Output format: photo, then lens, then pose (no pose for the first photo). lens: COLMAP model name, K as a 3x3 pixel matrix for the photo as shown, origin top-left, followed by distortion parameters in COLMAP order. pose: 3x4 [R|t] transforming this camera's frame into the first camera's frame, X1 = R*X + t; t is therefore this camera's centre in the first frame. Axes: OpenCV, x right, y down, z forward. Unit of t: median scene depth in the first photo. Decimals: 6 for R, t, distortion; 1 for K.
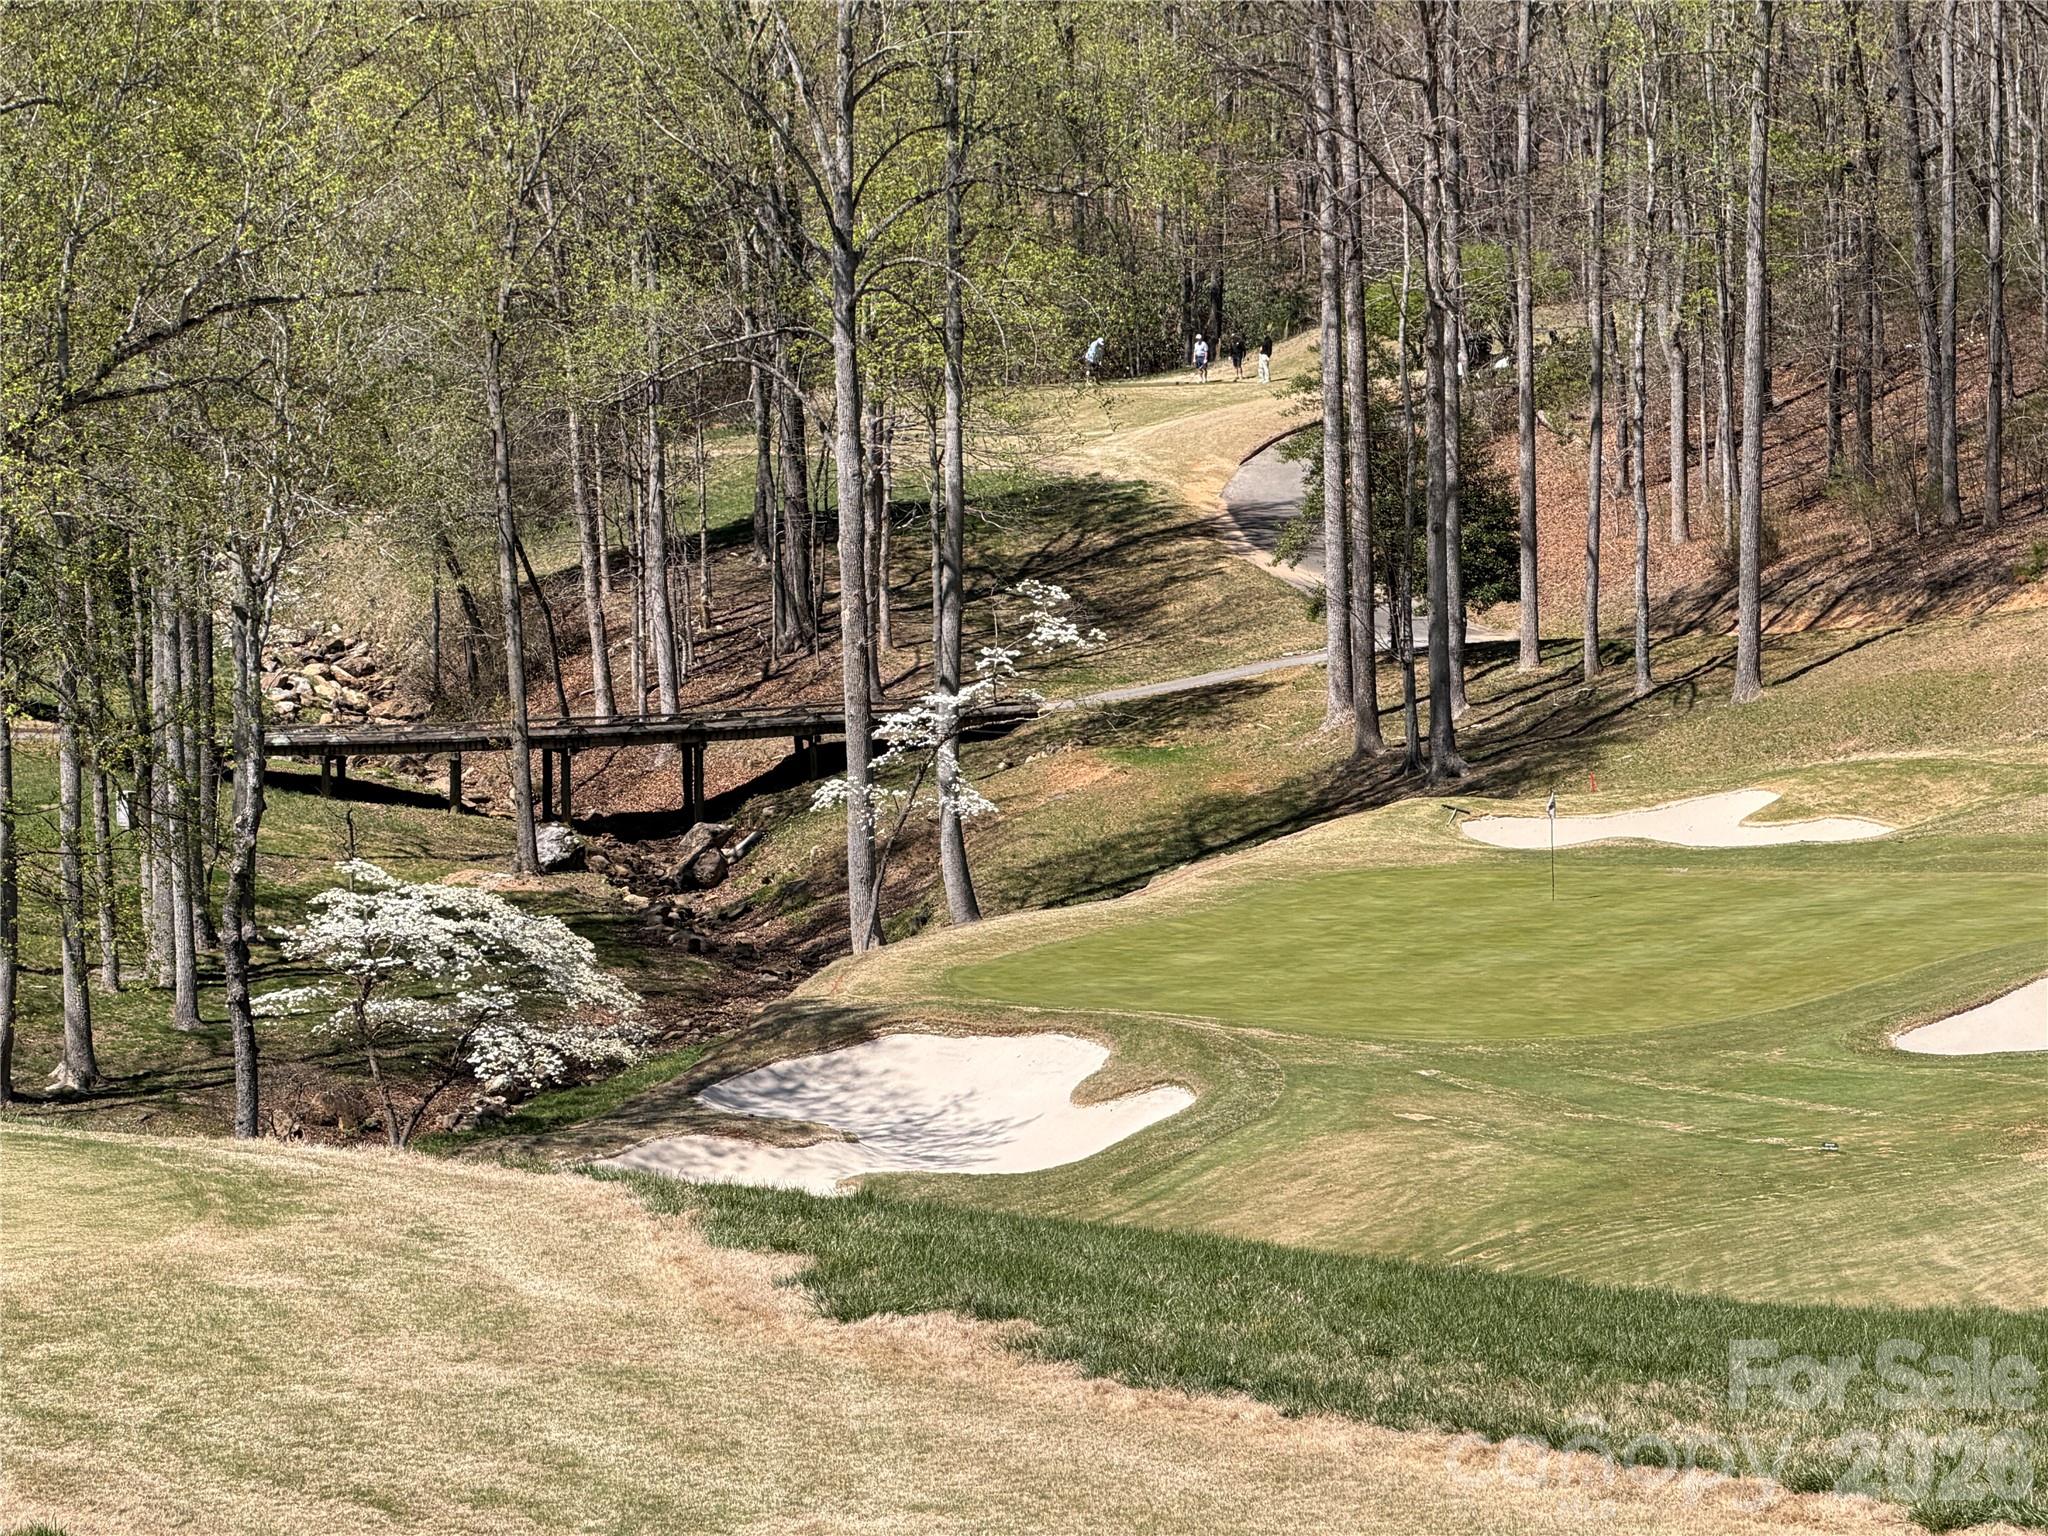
lens RADIAL K [[8291.8, 0, 1030.9], [0, 8291.8, 759.6], [0, 0, 1]] dist [0.350153, 0.000000]
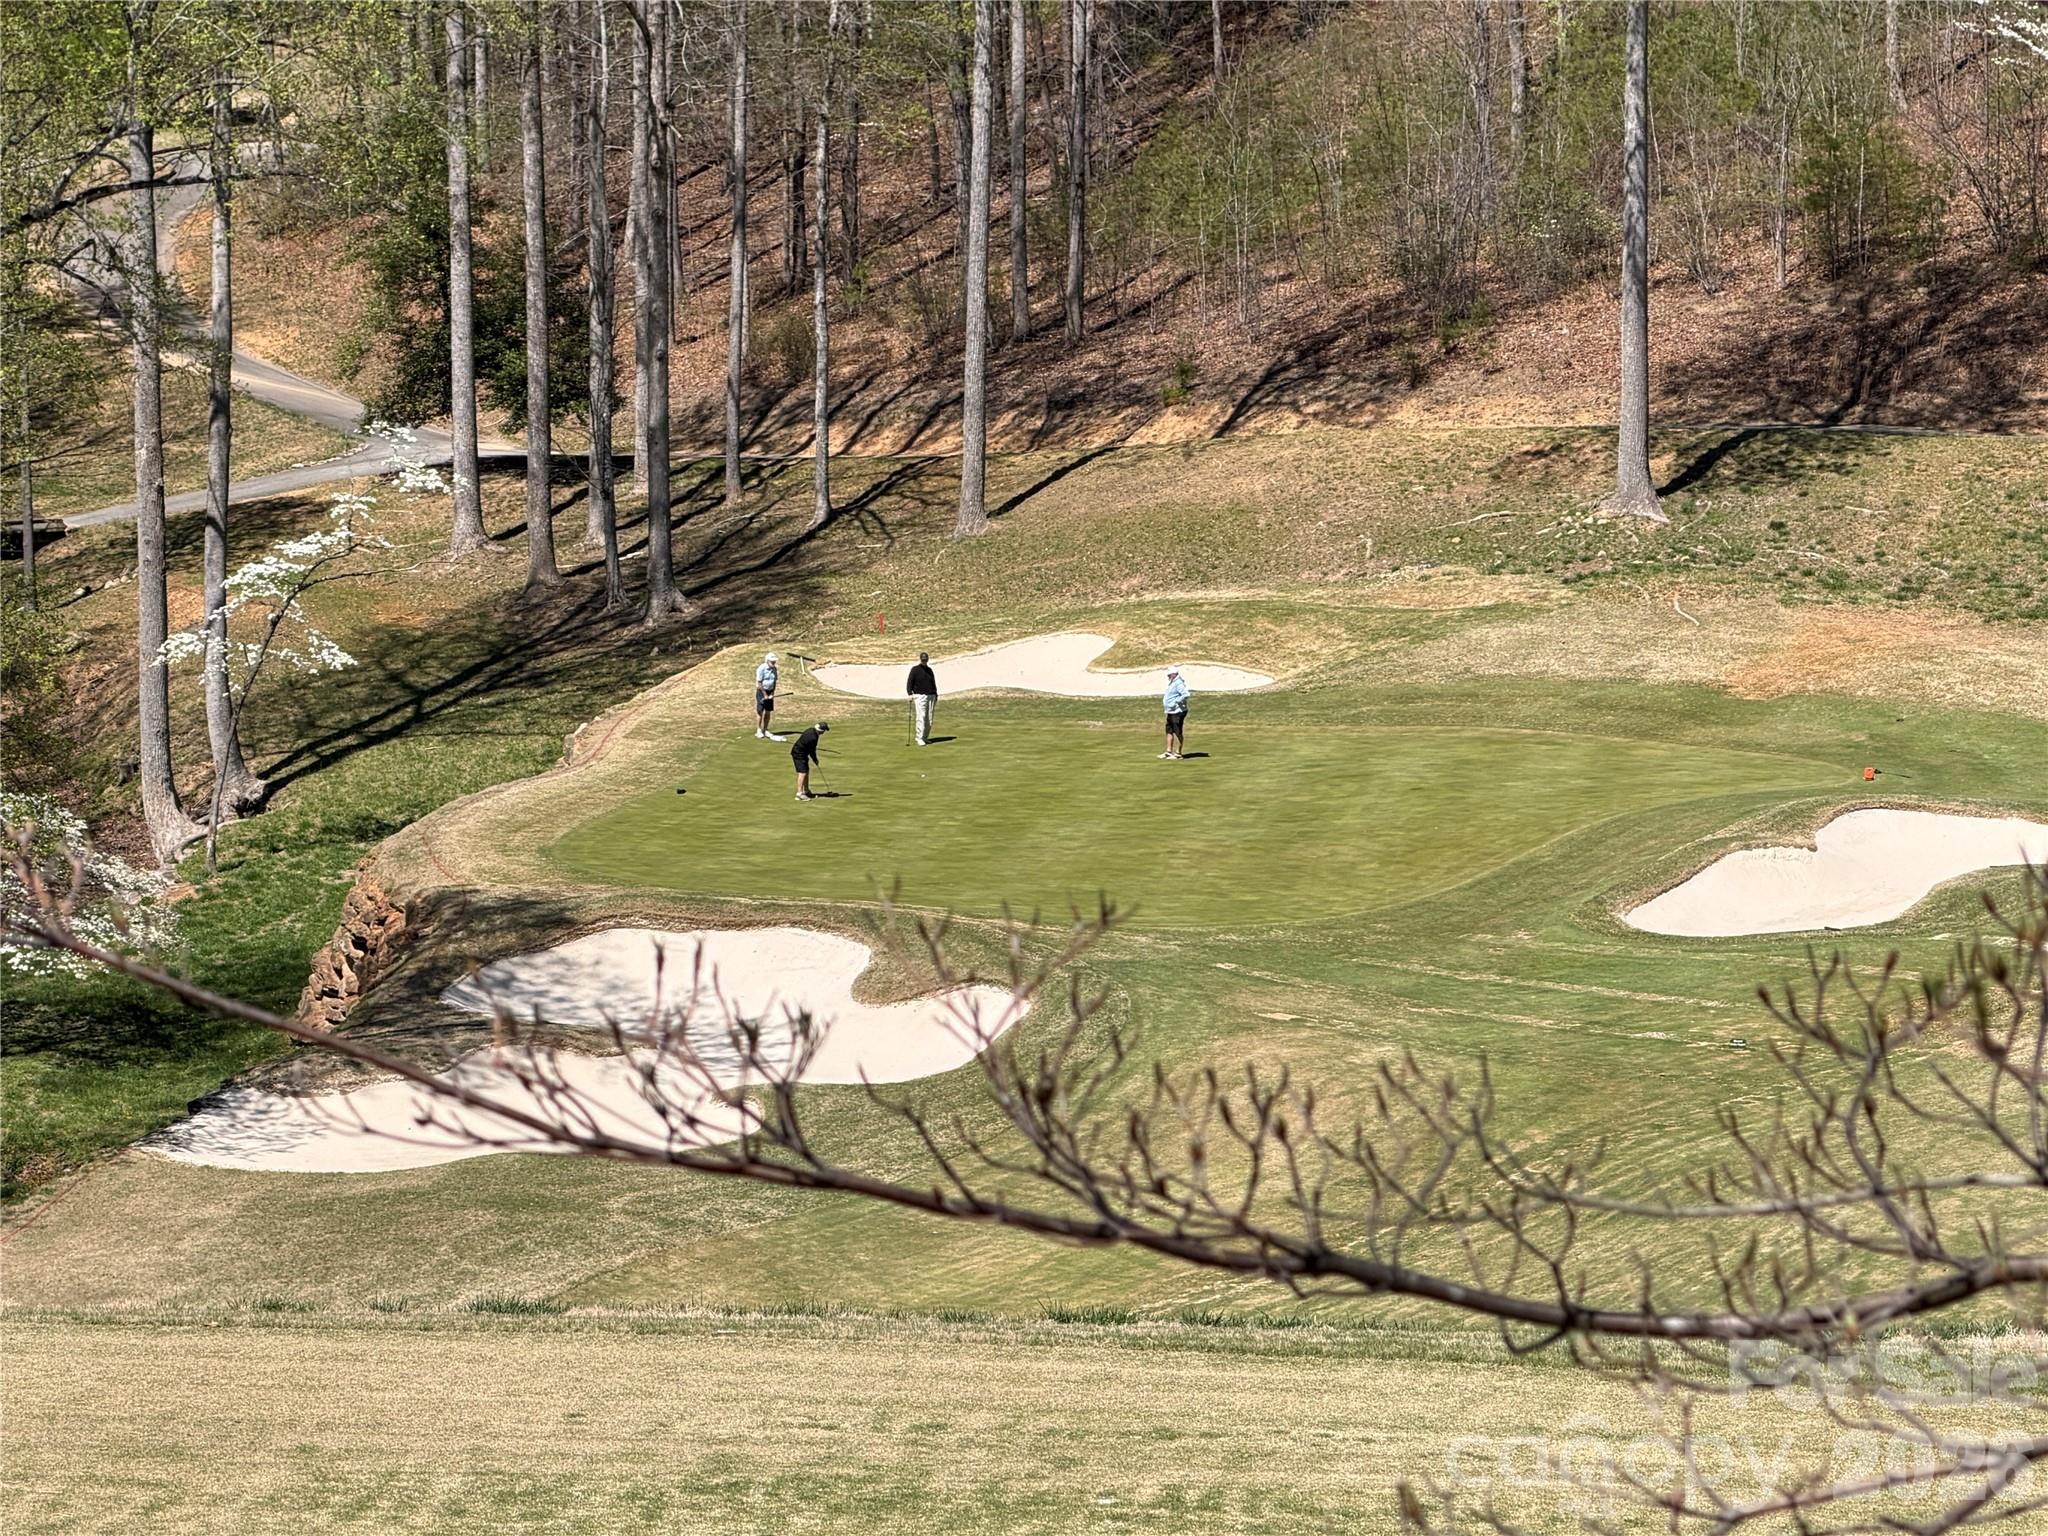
lens RADIAL K [[8751.3, 0, 1023.5], [0, 8751.3, 771.9], [0, 0, 1]] dist [0.421408, 0.000000]
pose [[0.965135, -0.012122, 0.261472, -0.317504], [0.002452, 0.999302, 0.037279, -0.030973], [-0.261741, -0.035339, 0.964491, 0.007152]]
